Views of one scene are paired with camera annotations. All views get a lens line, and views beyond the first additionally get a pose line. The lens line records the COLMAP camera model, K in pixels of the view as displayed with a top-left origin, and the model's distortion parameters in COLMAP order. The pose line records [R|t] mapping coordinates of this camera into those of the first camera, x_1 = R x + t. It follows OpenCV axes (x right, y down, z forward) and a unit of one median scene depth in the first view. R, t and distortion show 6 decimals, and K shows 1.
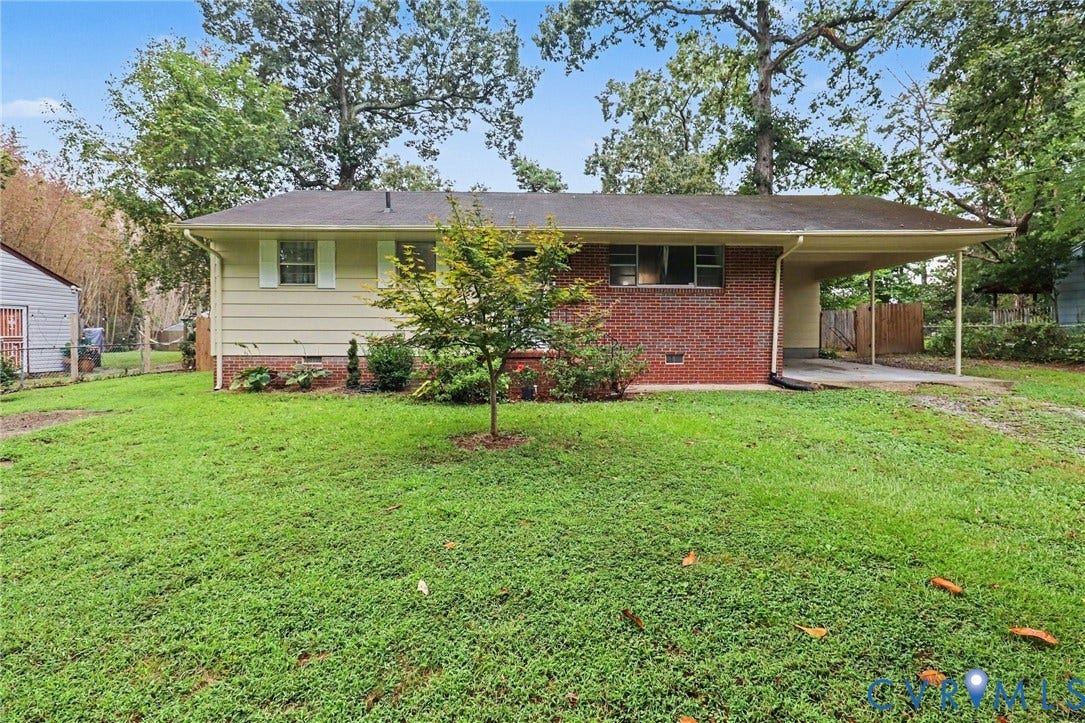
lens RADIAL K [[518.2, 0, 542.6], [0, 518.2, 358.9], [0, 0, 1]] dist [0.001341, -0.001439]
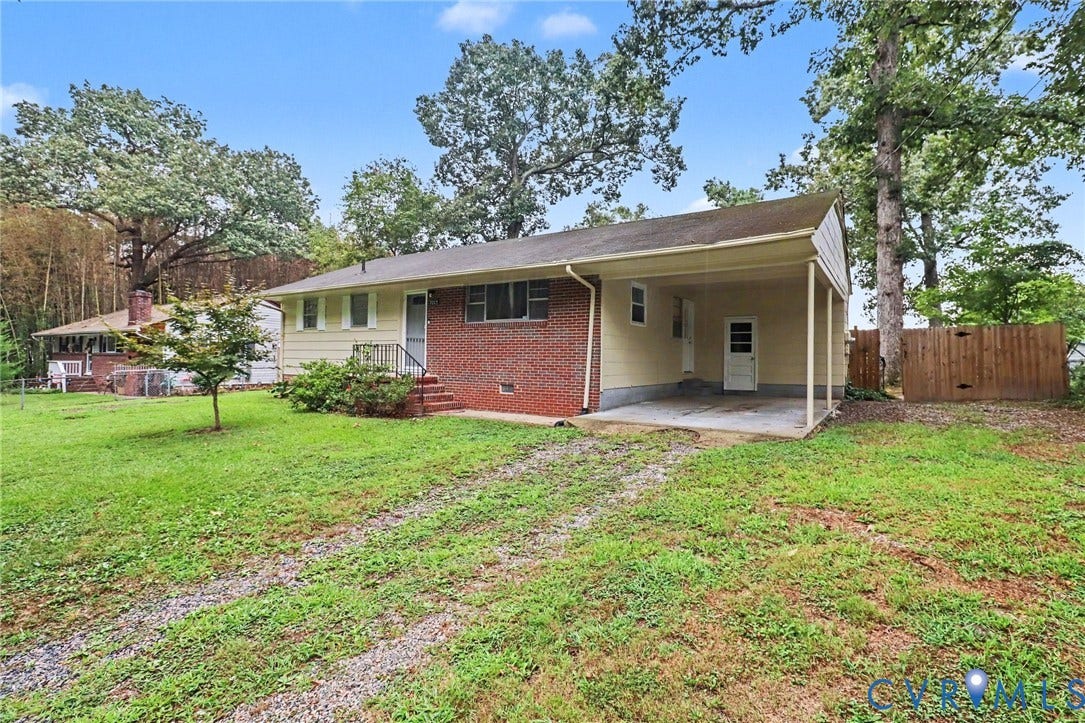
lens RADIAL K [[518.2, 0, 543.3], [0, 518.2, 358.5], [0, 0, 1]] dist [0.001341, -0.001439]
pose [[0.813071, 0.006658, -0.582126, 0.922272], [-0.040384, 0.998171, -0.044988, -0.016949], [0.580762, 0.060087, 0.811853, 0.184334]]
